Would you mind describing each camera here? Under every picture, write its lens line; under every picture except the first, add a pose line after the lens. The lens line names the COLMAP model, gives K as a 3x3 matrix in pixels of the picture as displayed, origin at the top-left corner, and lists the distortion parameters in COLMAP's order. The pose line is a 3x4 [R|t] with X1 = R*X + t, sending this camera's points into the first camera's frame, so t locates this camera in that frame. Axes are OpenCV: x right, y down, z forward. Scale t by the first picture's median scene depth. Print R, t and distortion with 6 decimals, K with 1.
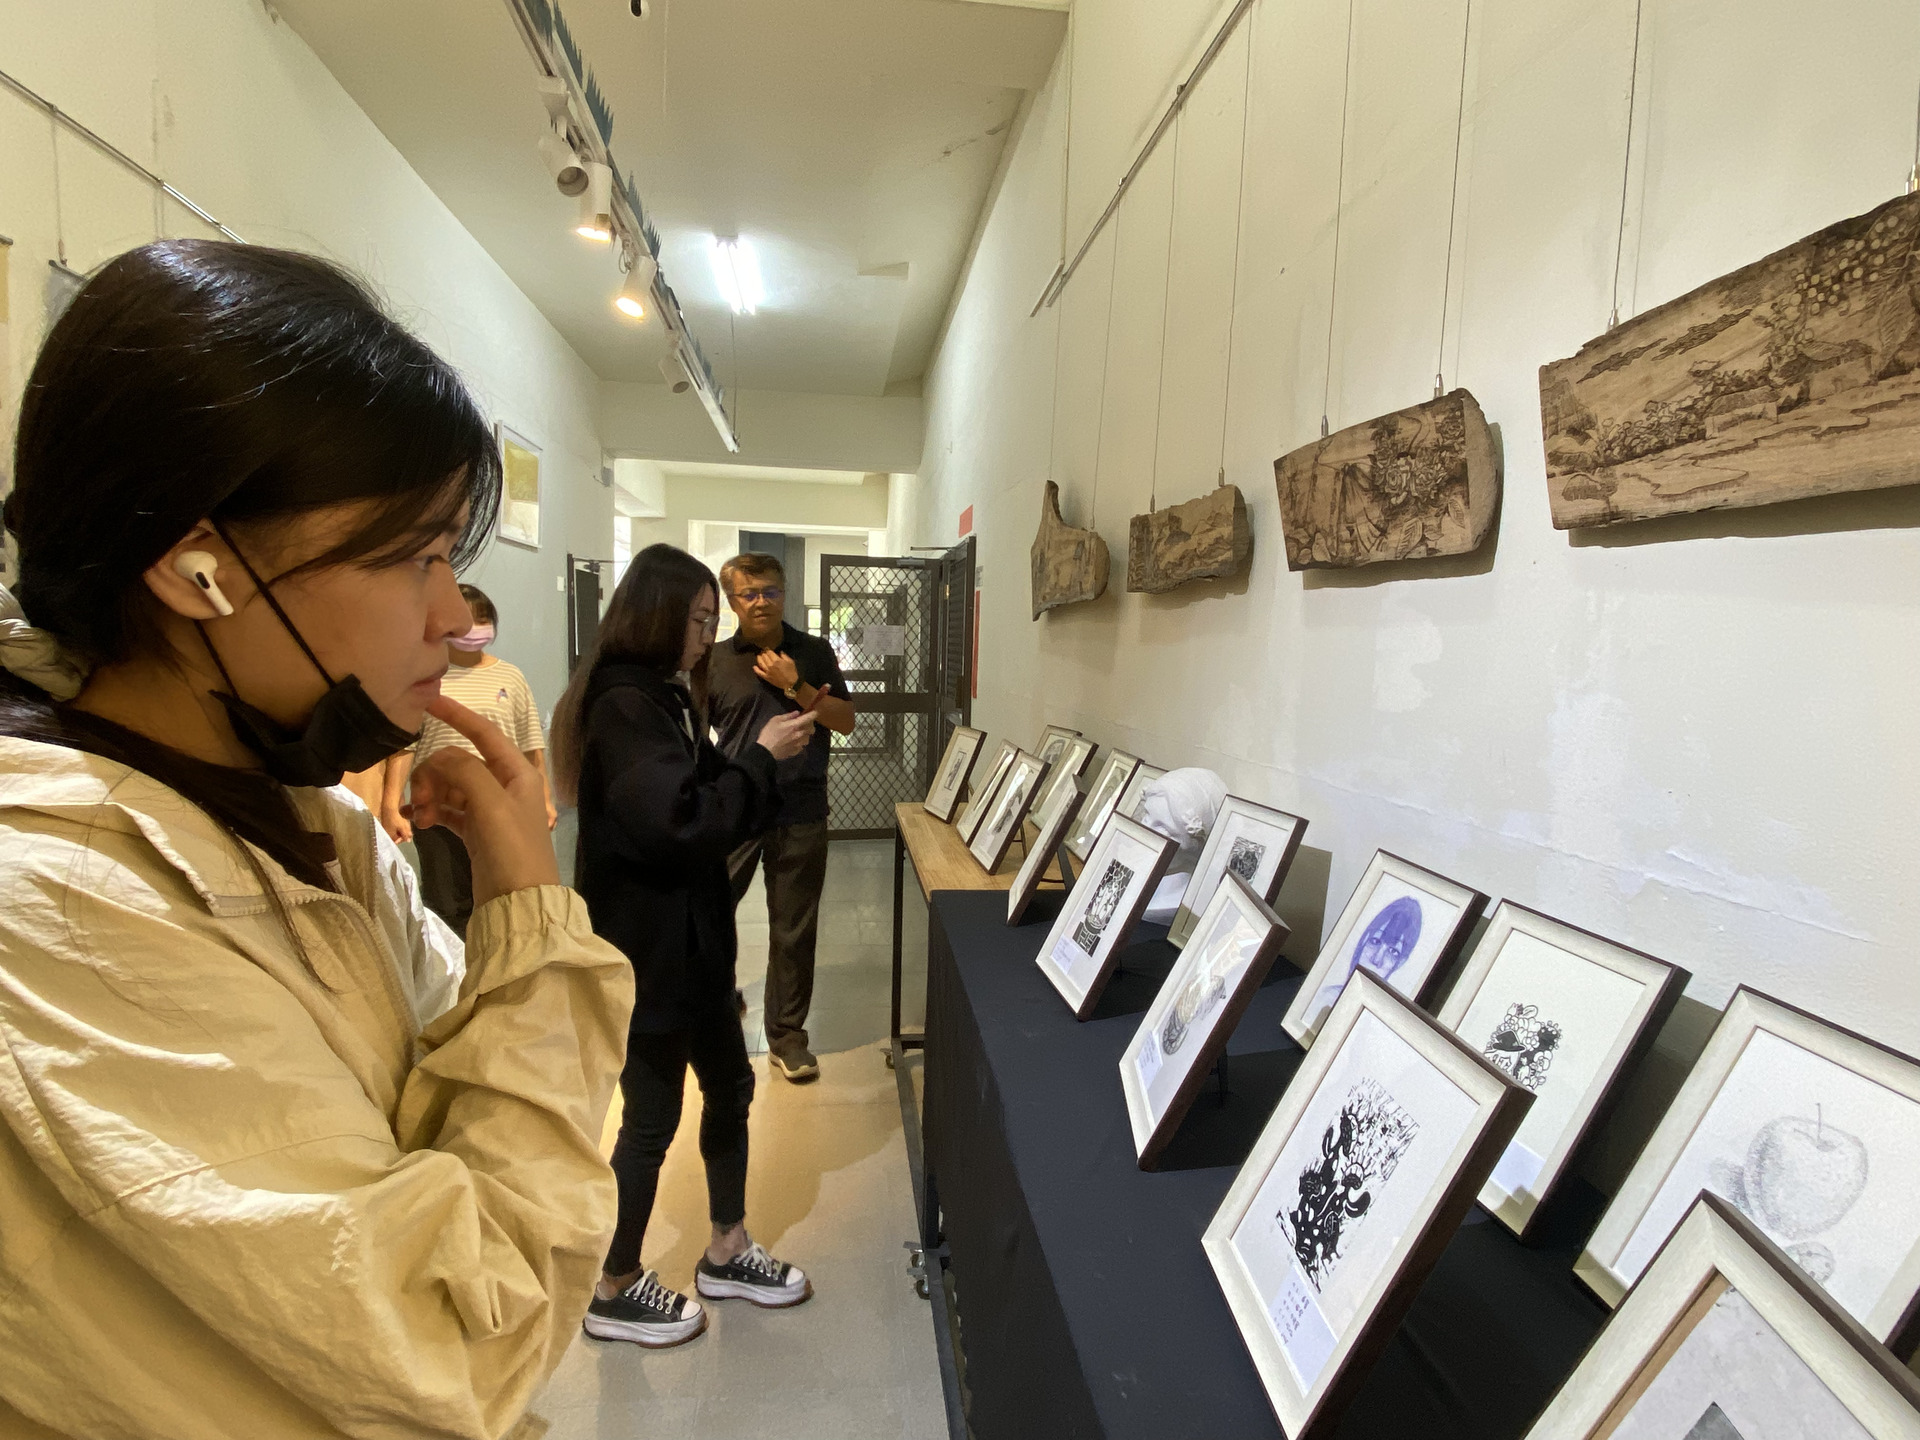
lens RADIAL K [[990.2, 0, 927.0], [0, 990.2, 733.2], [0, 0, 1]] dist [-0.004666, -0.011806]
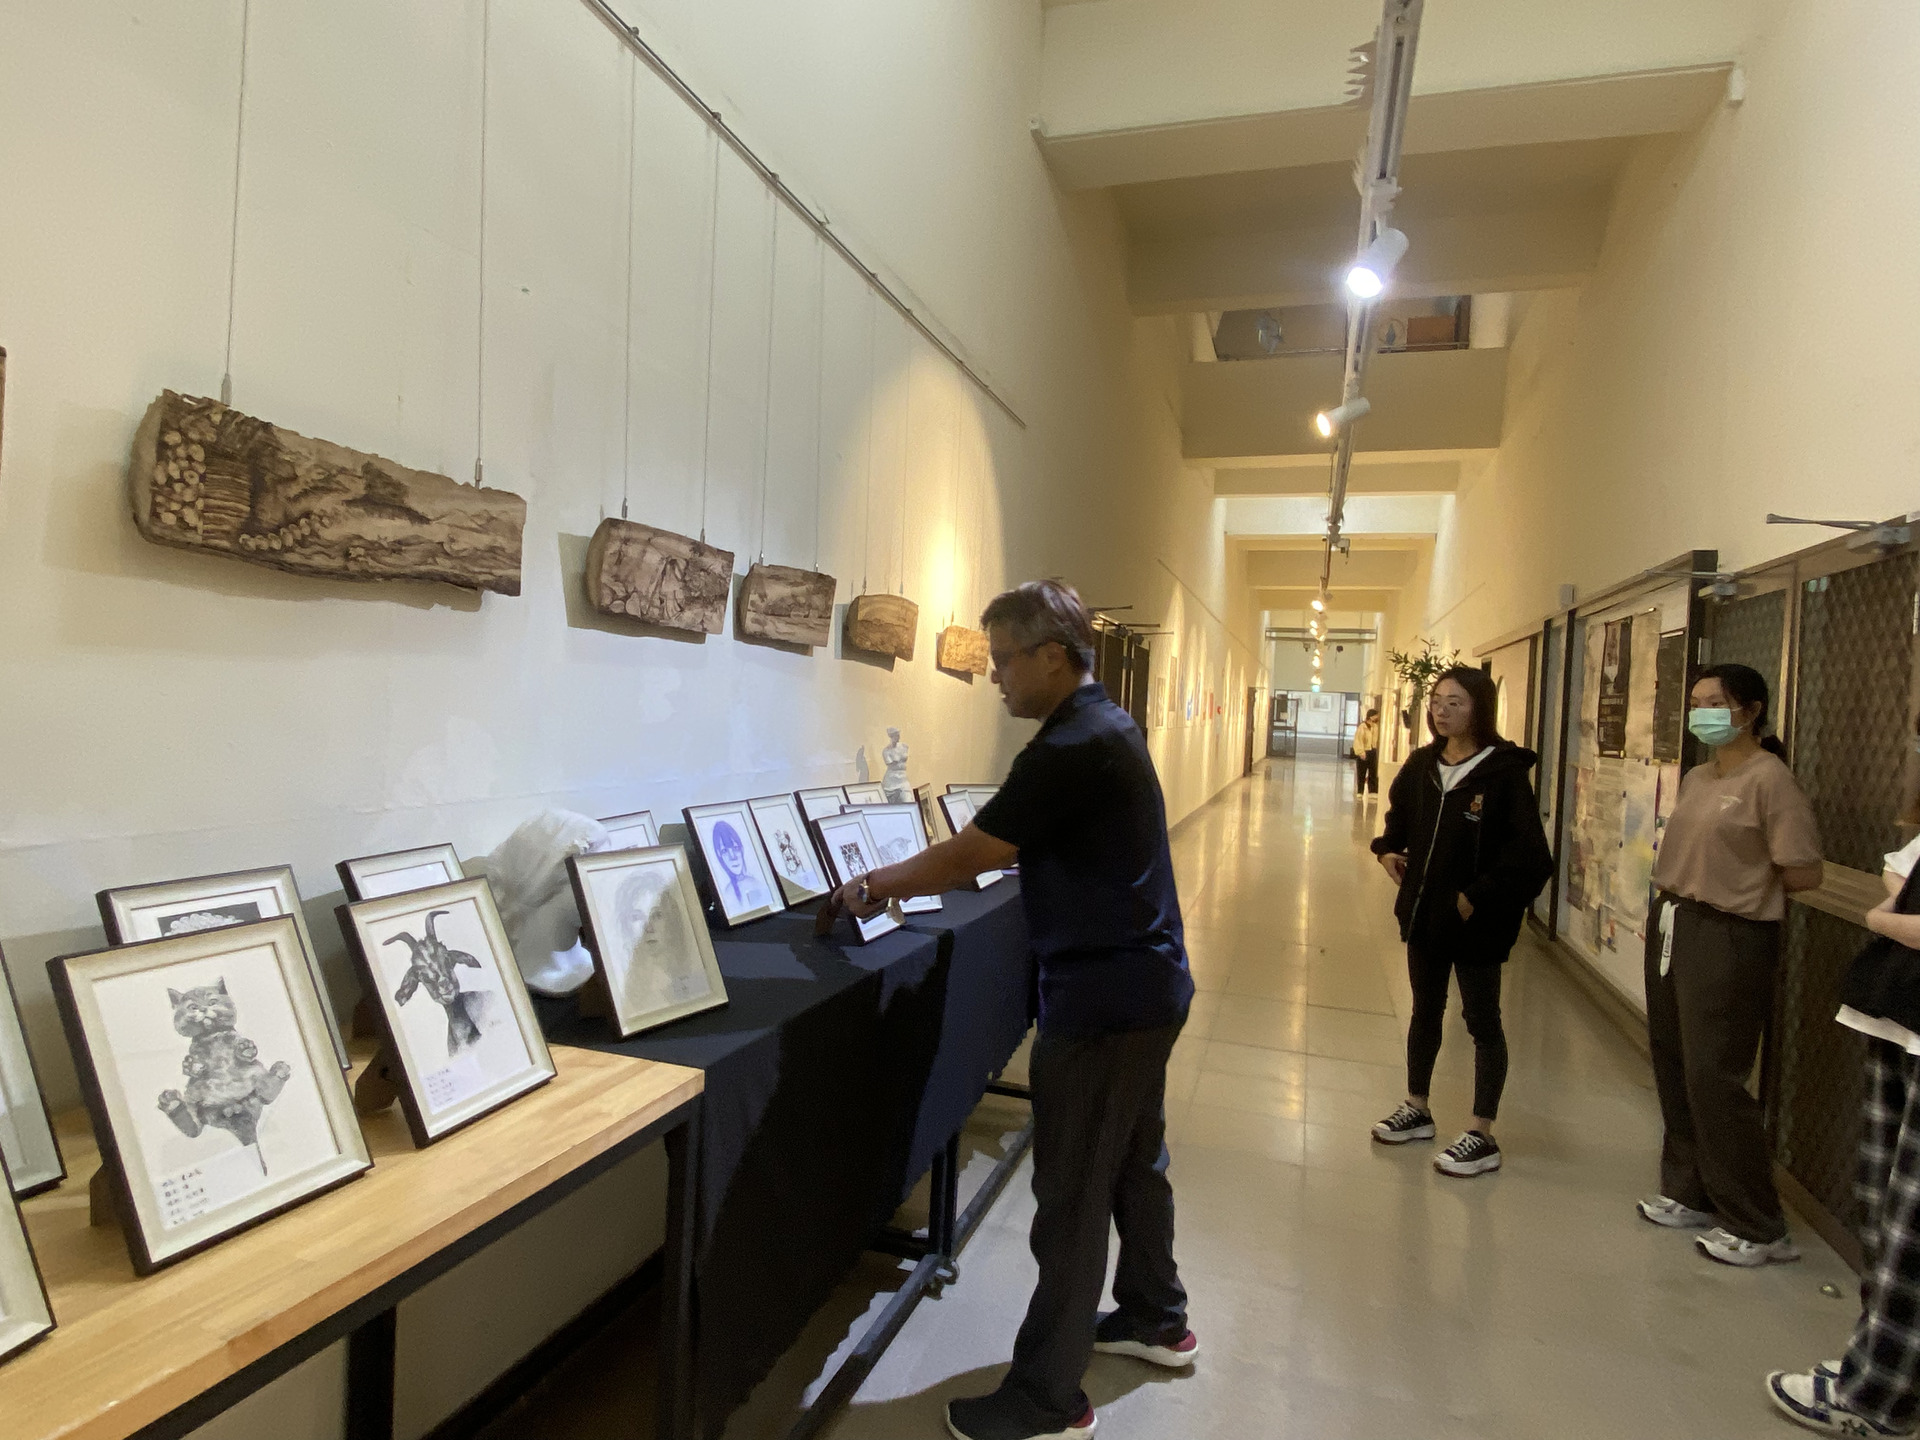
lens RADIAL K [[1053.9, 0, 965.4], [0, 1053.9, 725.0], [0, 0, 1]] dist [-0.030884, -0.003831]
pose [[-0.913288, -0.071386, 0.401011, -0.703061], [-0.027260, 0.993027, 0.114690, -0.249282], [-0.406402, 0.093813, -0.908865, 2.607753]]
